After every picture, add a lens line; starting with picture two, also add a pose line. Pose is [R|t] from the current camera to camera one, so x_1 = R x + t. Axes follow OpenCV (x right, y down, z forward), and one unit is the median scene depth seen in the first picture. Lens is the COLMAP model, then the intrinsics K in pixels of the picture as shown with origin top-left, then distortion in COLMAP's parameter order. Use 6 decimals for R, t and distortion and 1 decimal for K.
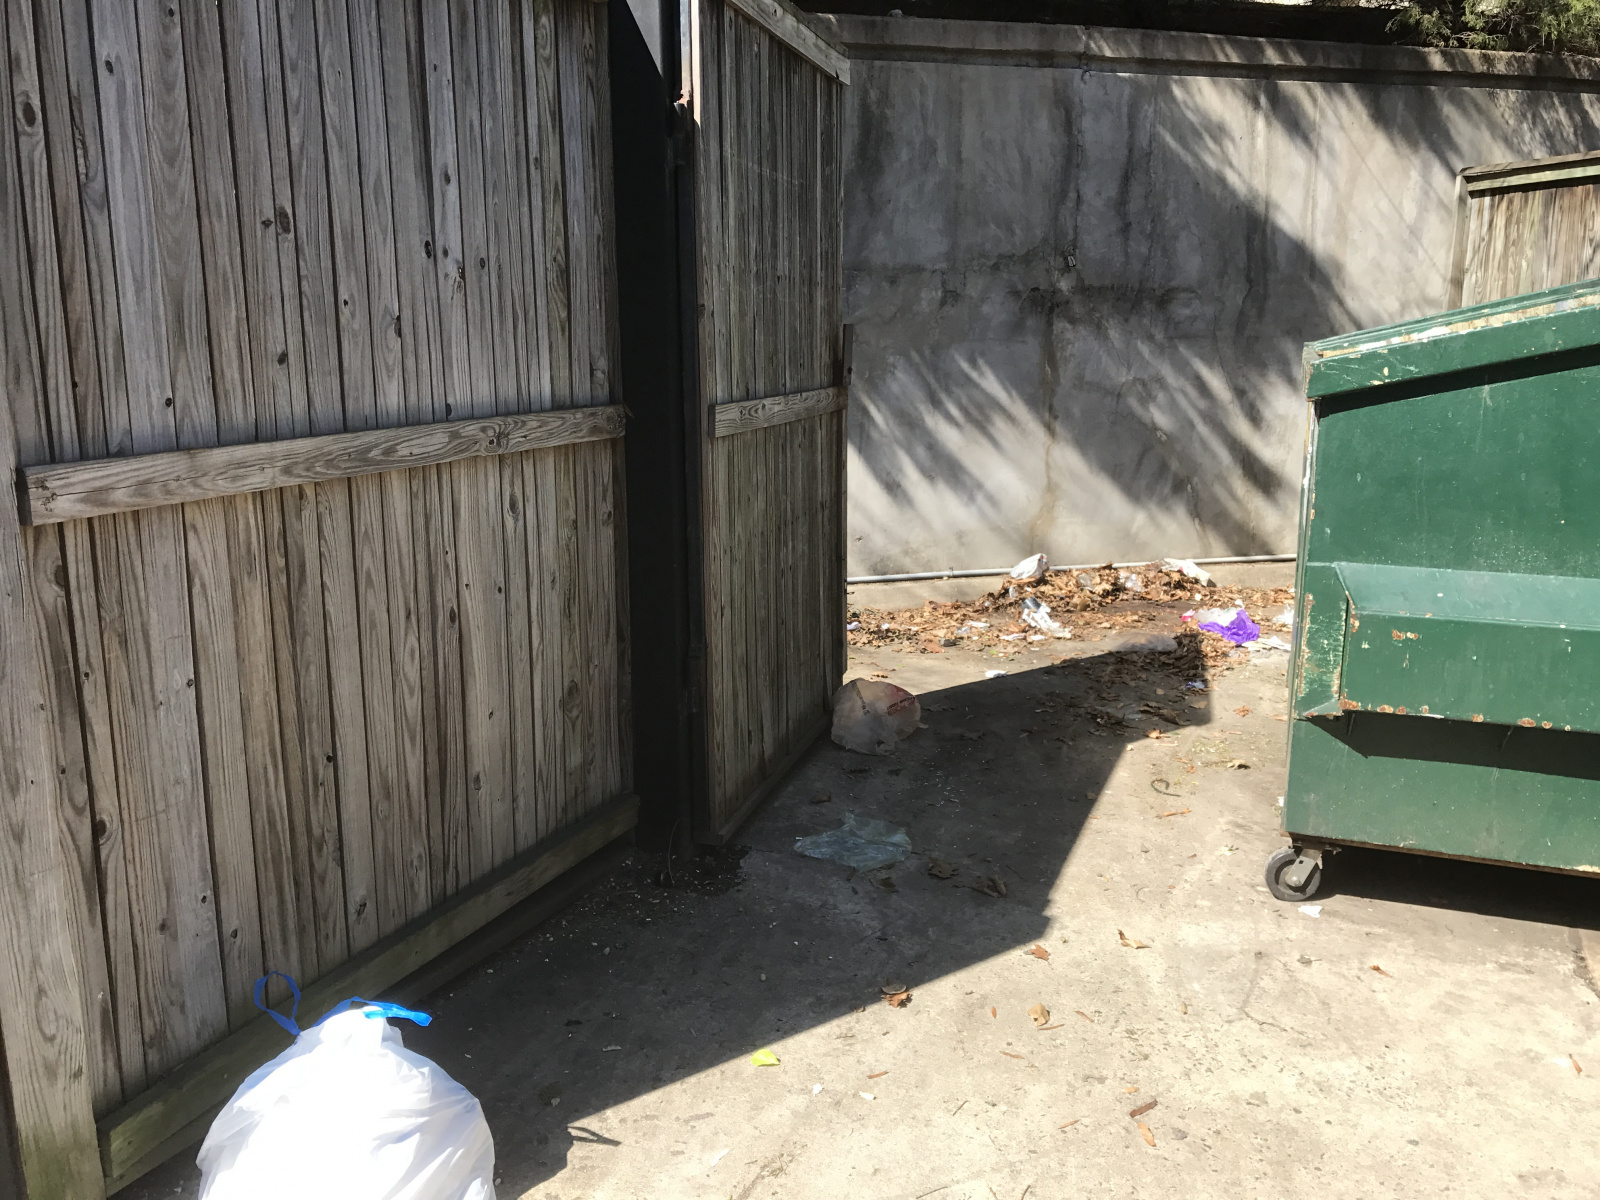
lens RADIAL K [[1443.6, 0, 800.0], [0, 1443.6, 600.0], [0, 0, 1]] dist [-0.000631, 0.000051]
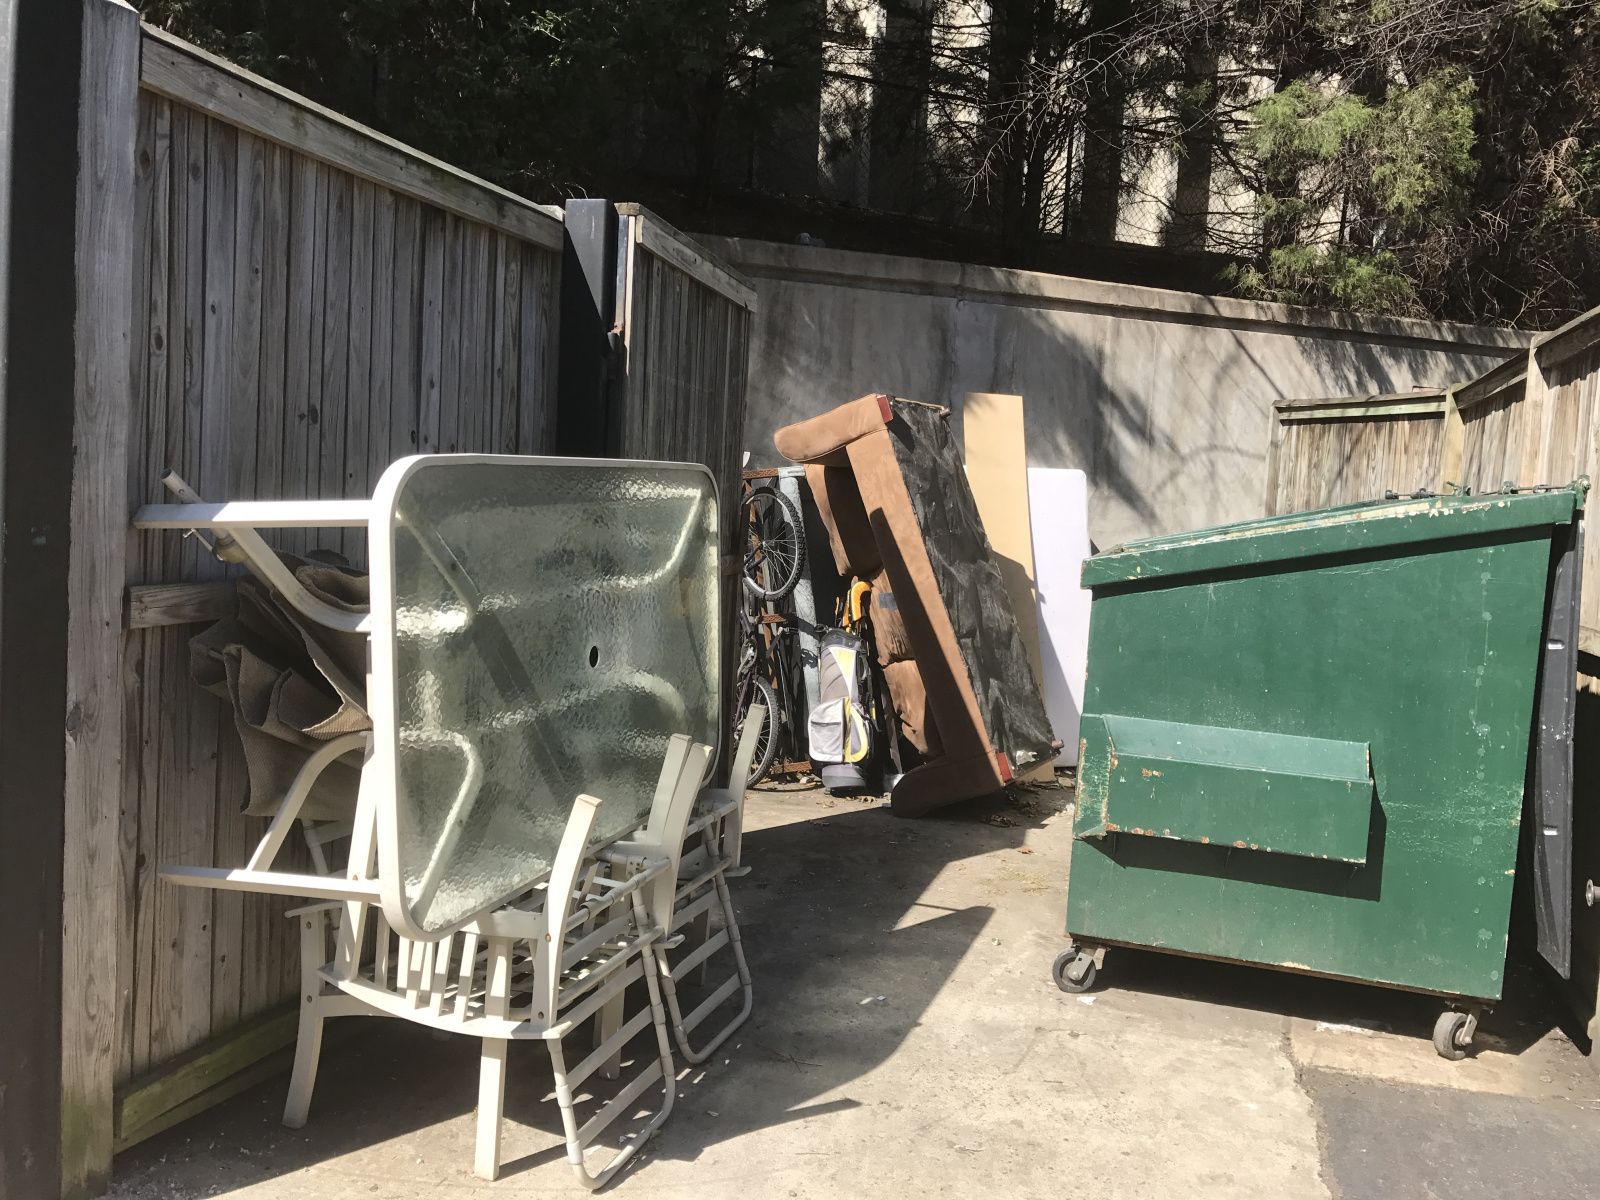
lens RADIAL K [[1556.8, 0, 799.3], [0, 1556.8, 563.6], [0, 0, 1]] dist [0.098408, -0.265829]
pose [[0.997035, 0.054825, 0.053991, 0.018902], [-0.046983, 0.989442, -0.137105, 0.046865], [-0.060937, 0.134162, 0.989084, -0.399590]]
